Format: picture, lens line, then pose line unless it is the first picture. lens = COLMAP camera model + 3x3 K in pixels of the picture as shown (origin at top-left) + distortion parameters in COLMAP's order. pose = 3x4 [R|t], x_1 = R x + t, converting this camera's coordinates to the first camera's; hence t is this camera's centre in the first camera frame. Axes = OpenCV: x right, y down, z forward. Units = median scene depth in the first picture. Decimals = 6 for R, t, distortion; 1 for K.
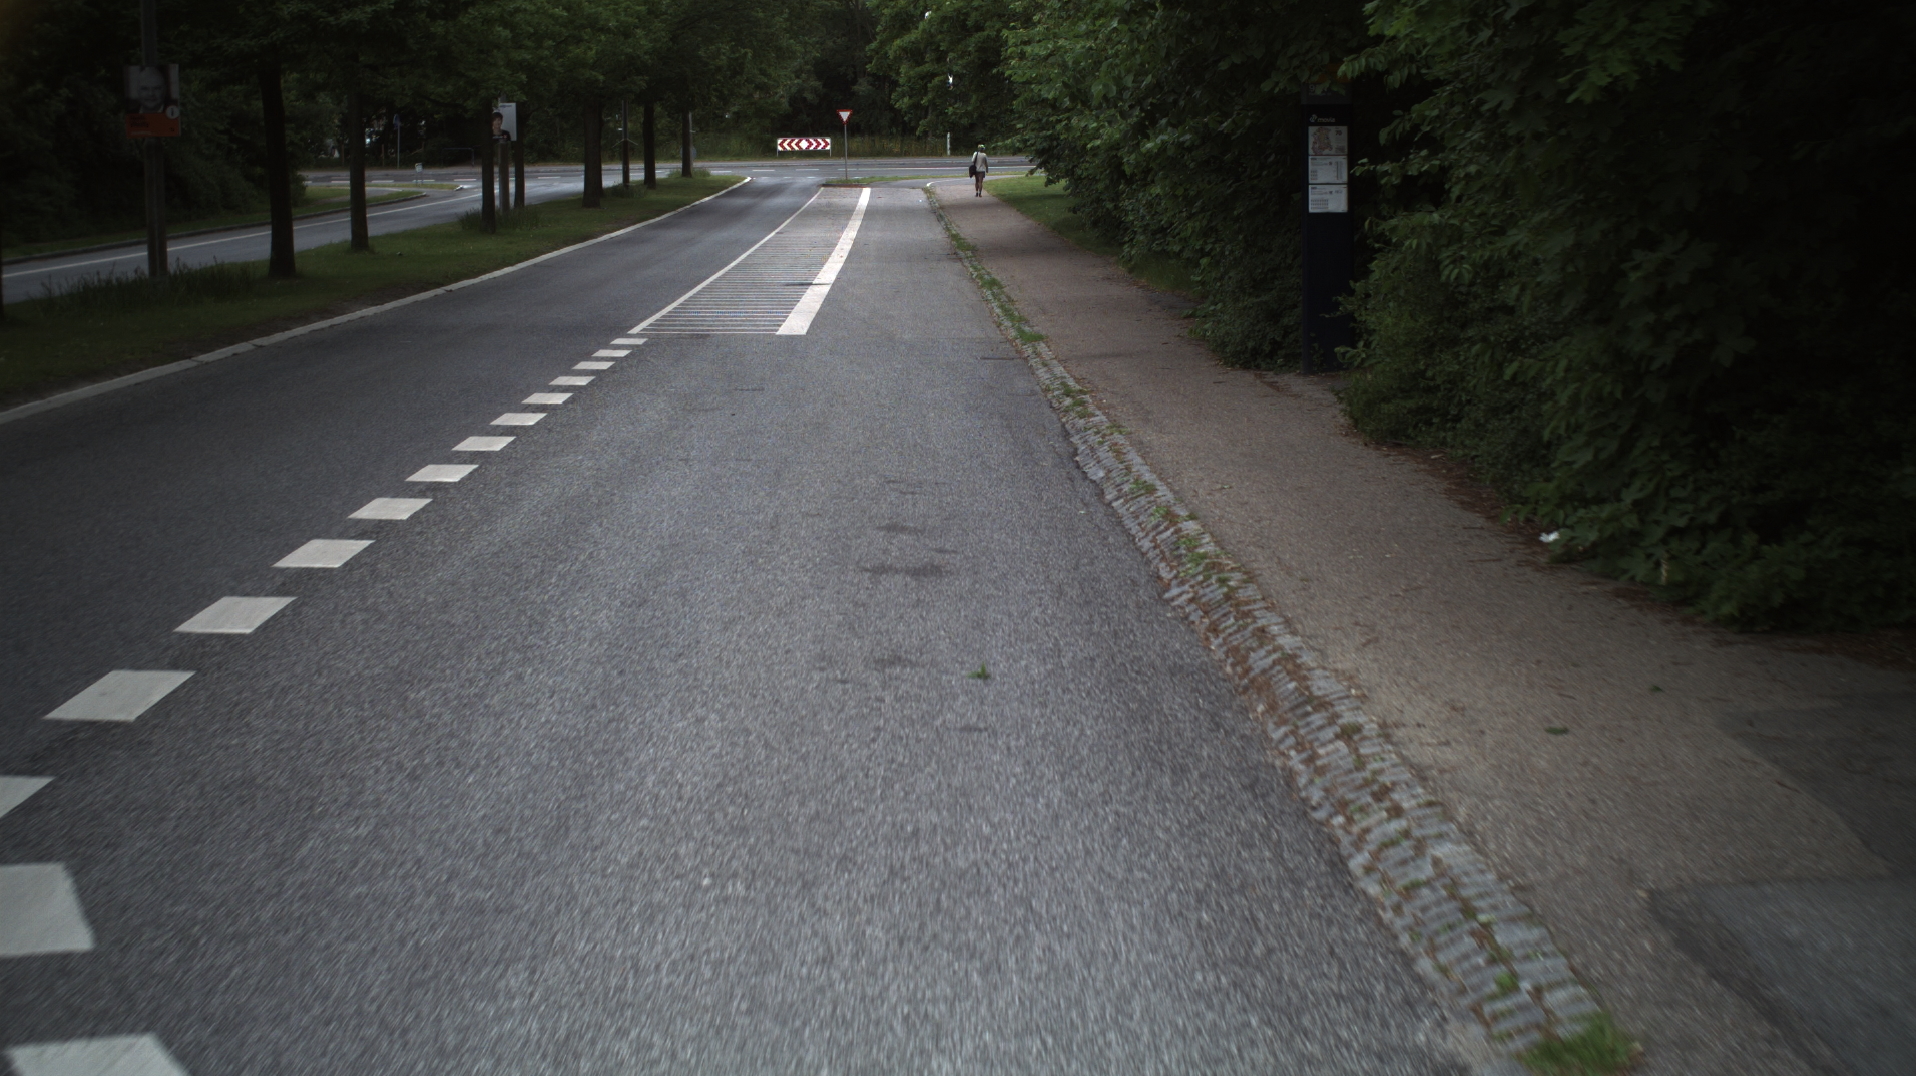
lens RADIAL K [[3204.5, 0, 958.0], [0, 3204.5, 538.0], [0, 0, 1]] dist [-0.254798, 0.328598]
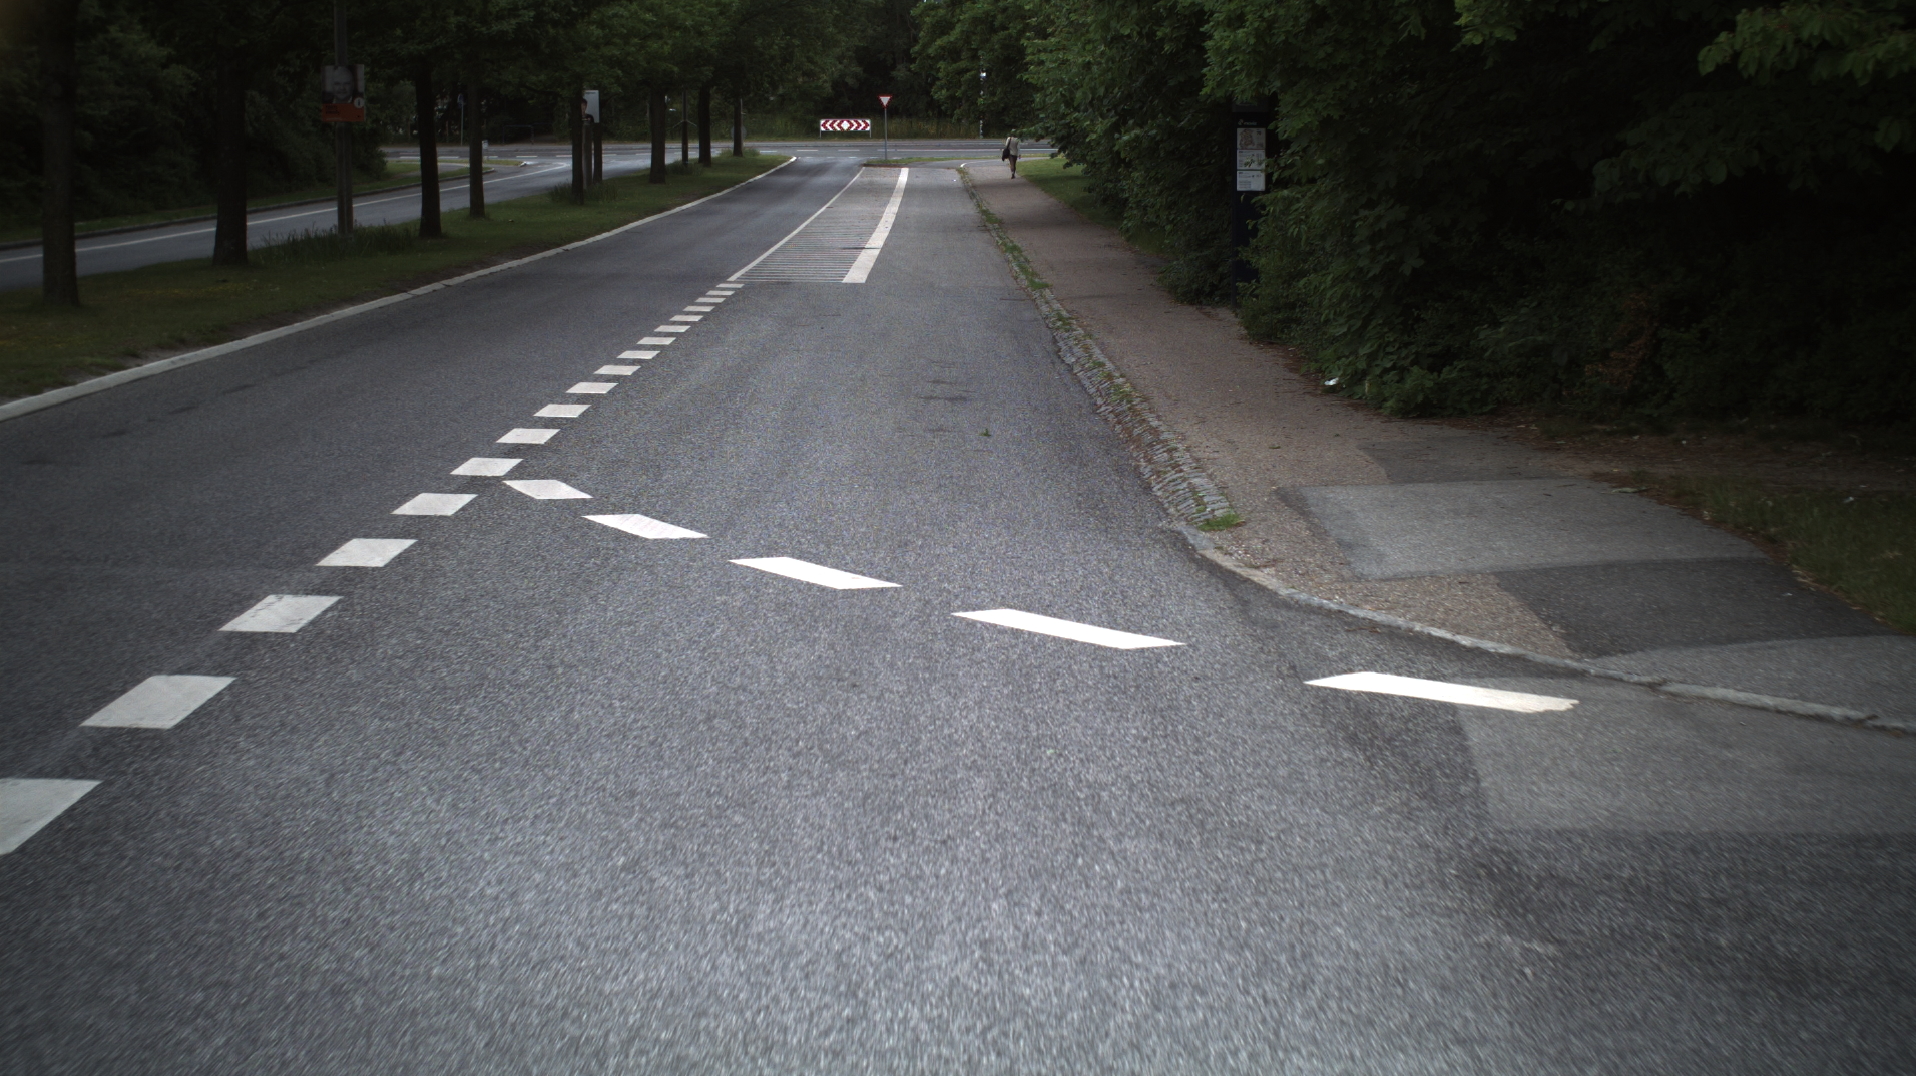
lens RADIAL K [[3204.5, 0, 958.0], [0, 3204.5, 538.0], [0, 0, 1]] dist [-0.254798, 0.328598]
pose [[0.999901, 0.010413, -0.009503, 0.002206], [-0.010354, 0.999927, 0.006265, 0.022291], [0.009567, -0.006166, 0.999935, -0.208669]]
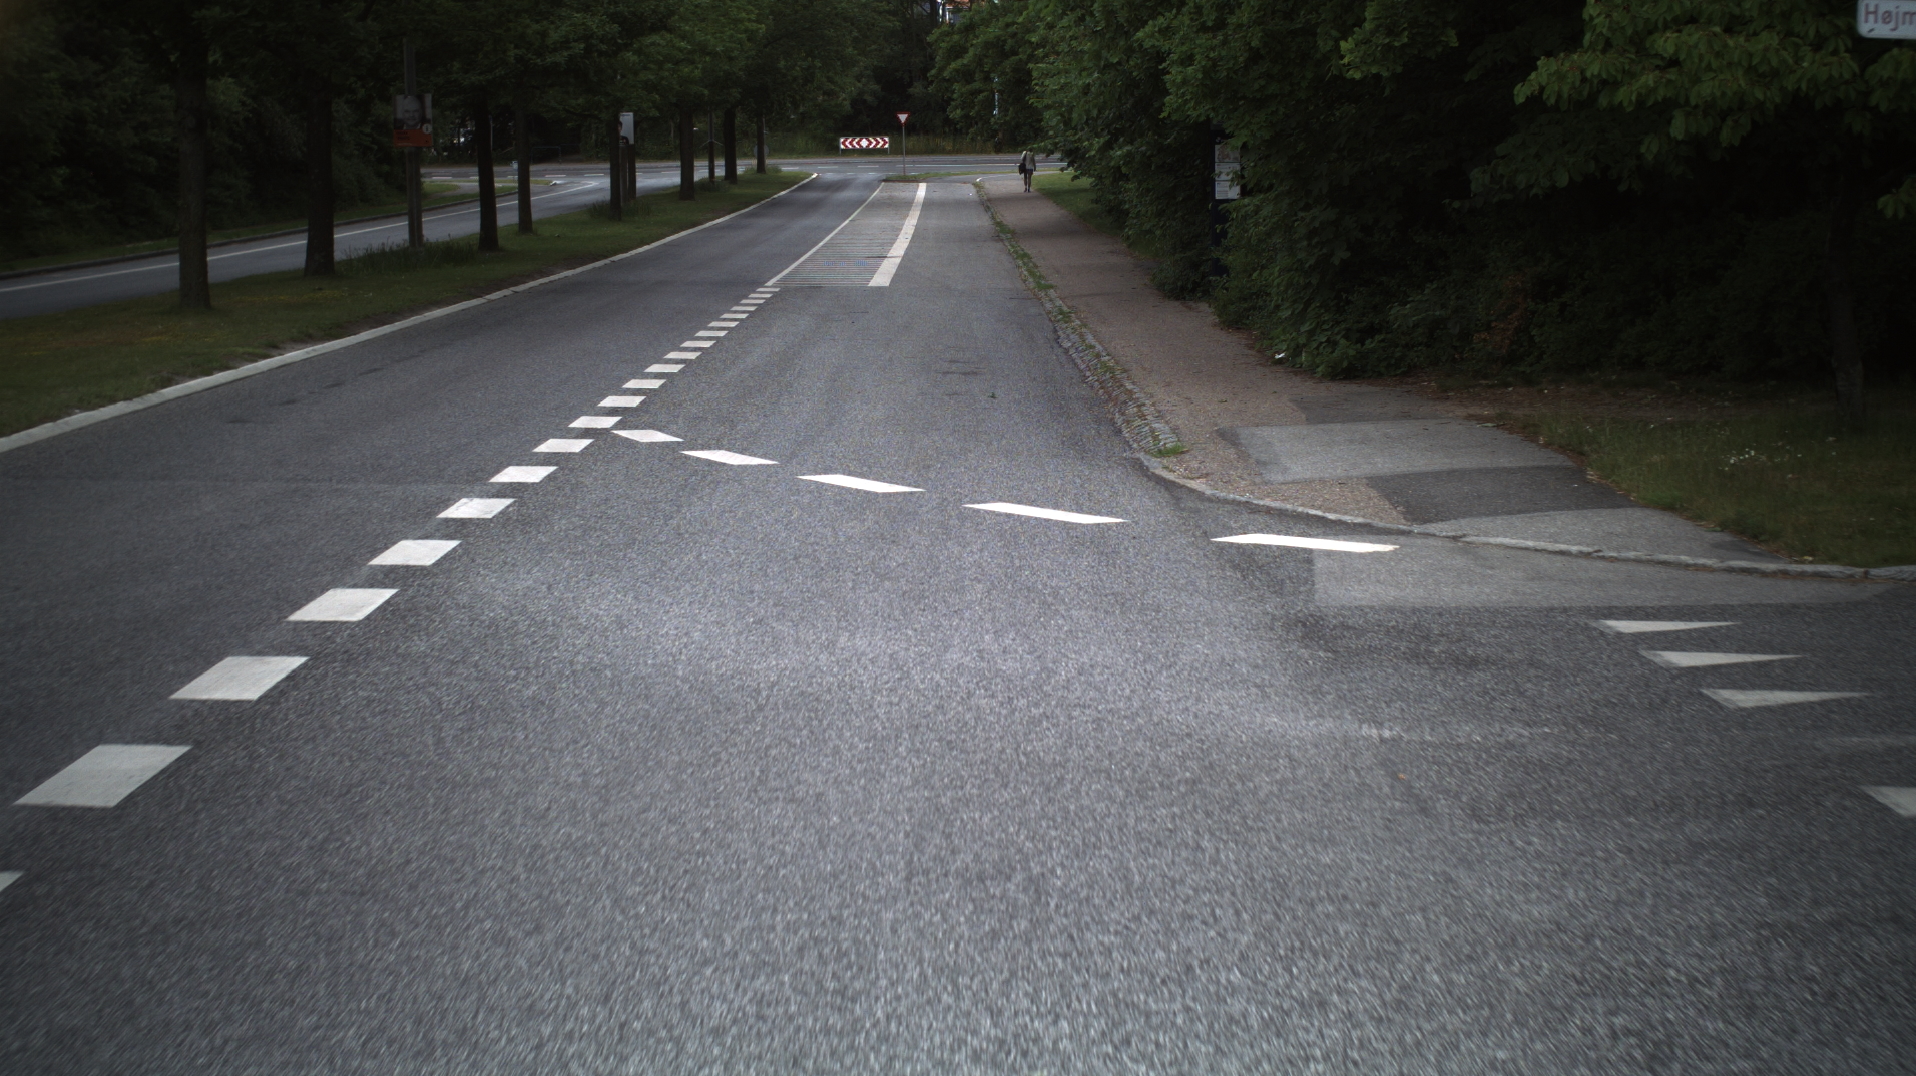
lens RADIAL K [[3204.5, 0, 958.0], [0, 3204.5, 538.0], [0, 0, 1]] dist [-0.254798, 0.328598]
pose [[0.999869, -0.000287, -0.016206, 0.004742], [0.000315, 0.999998, 0.001723, 0.033905], [0.016206, -0.001728, 0.999867, -0.312836]]
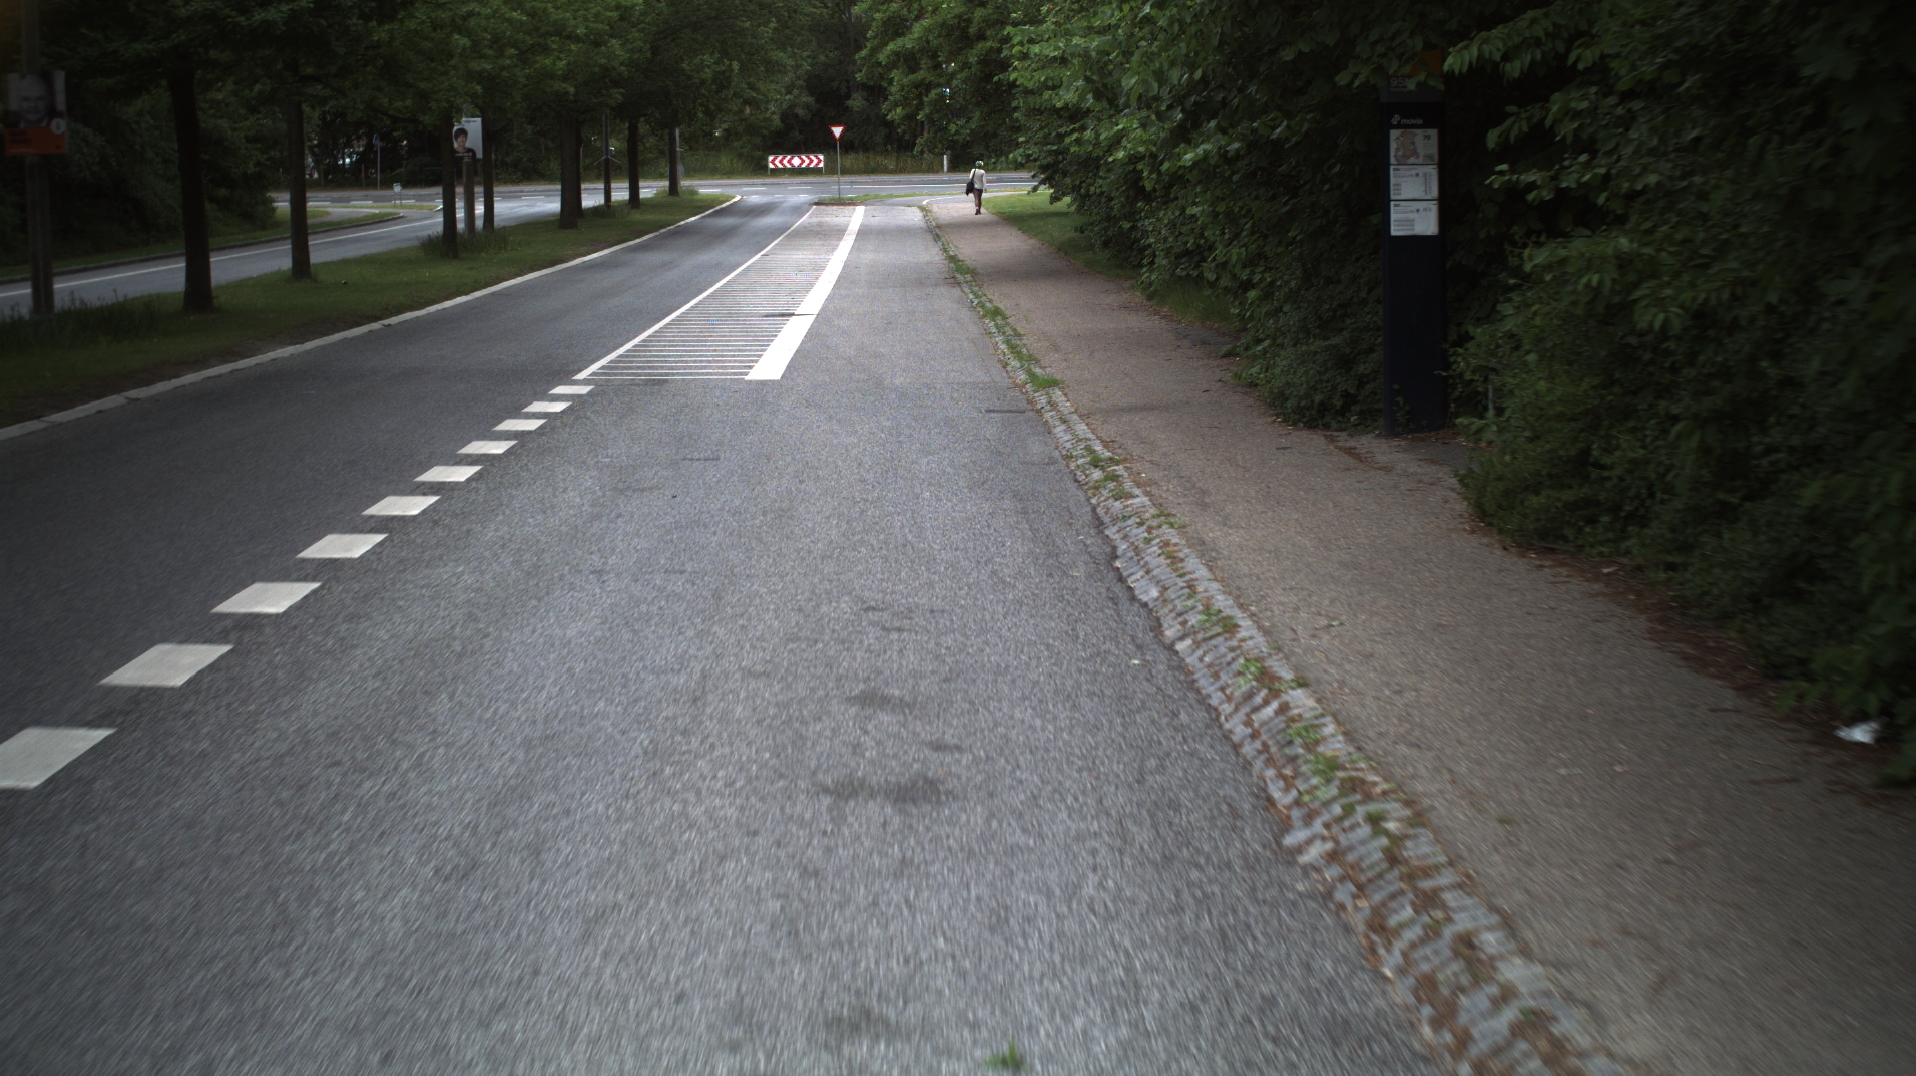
lens RADIAL K [[3204.5, 0, 958.0], [0, 3204.5, 538.0], [0, 0, 1]] dist [-0.254798, 0.328598]
pose [[0.999981, -0.006133, 0.000328, -0.000364], [0.006135, 0.999967, -0.005397, -0.011740], [-0.000295, 0.005399, 0.999985, 0.103978]]
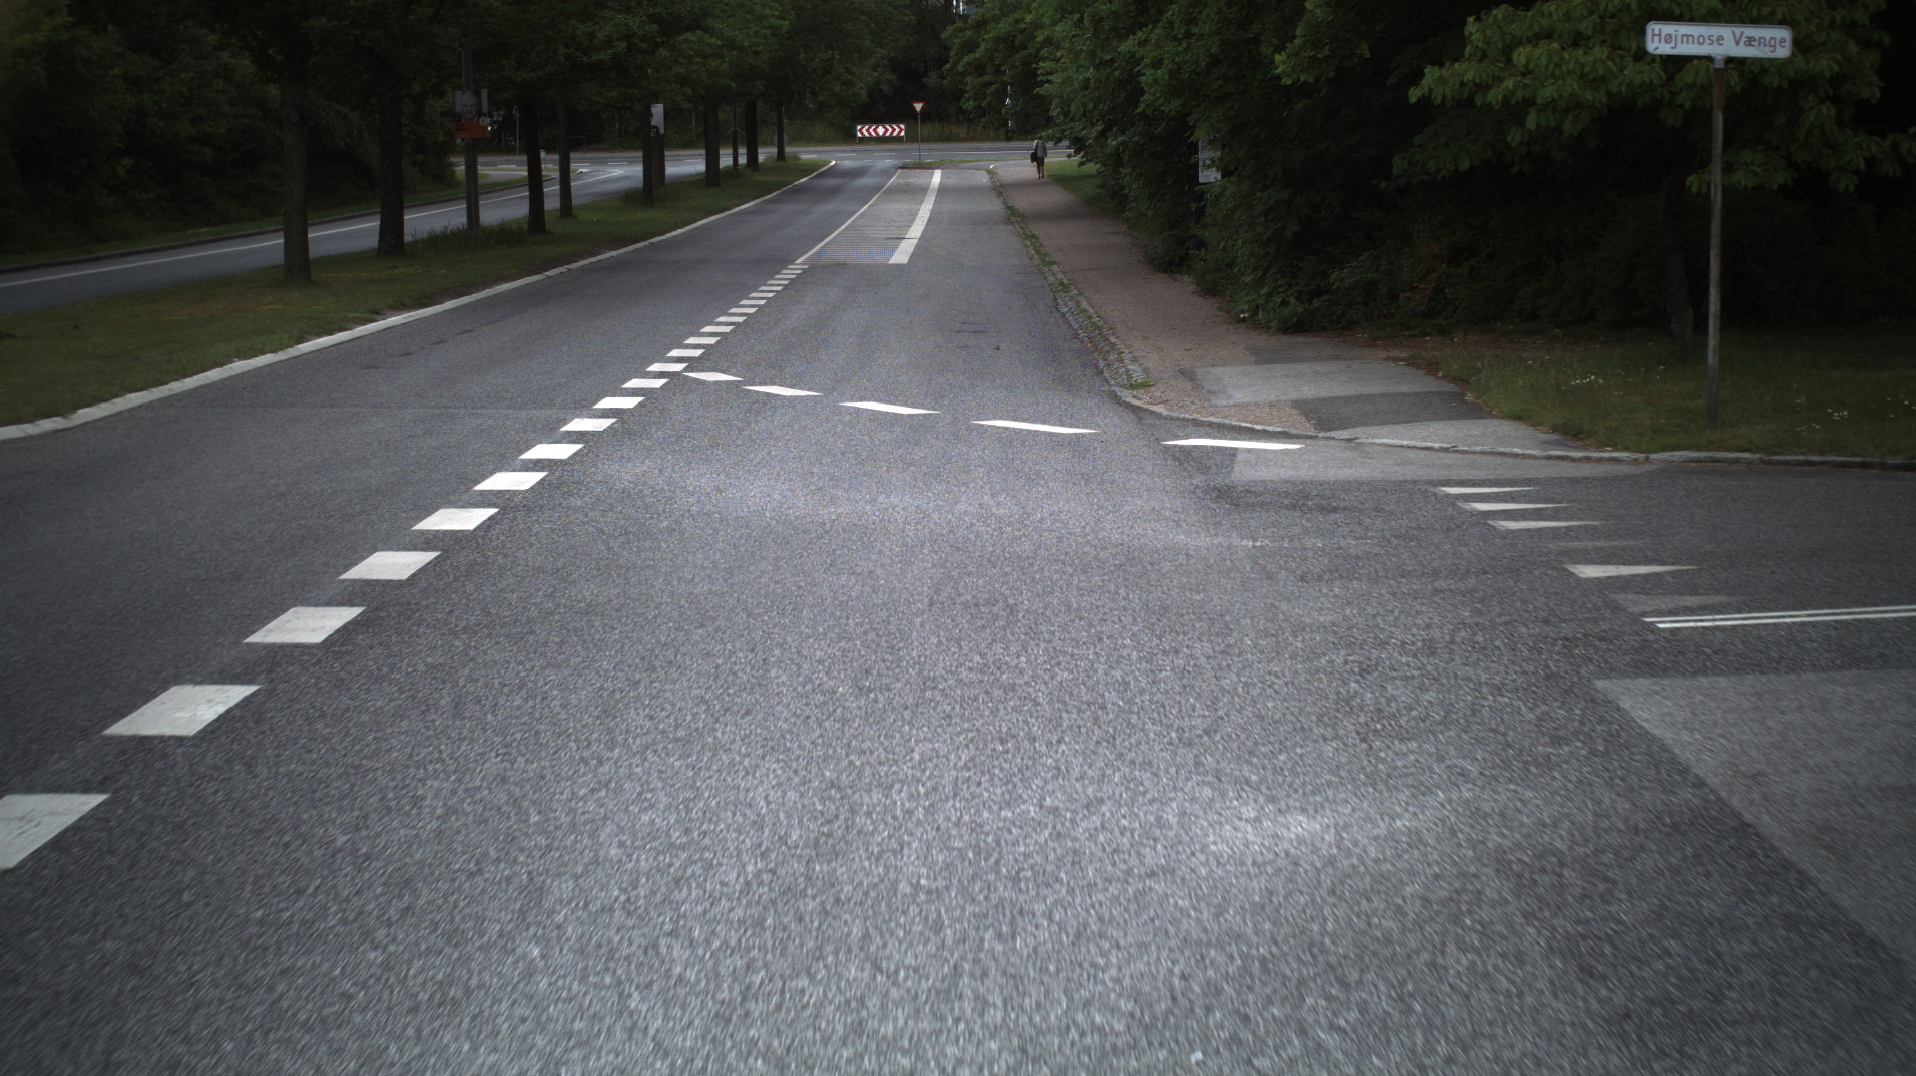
lens RADIAL K [[3204.5, 0, 958.0], [0, 3204.5, 538.0], [0, 0, 1]] dist [-0.254798, 0.328598]
pose [[0.999765, -0.003877, -0.021334, 0.007537], [0.004000, 0.999975, 0.005759, 0.045494], [0.021311, -0.005843, 0.999756, -0.416502]]
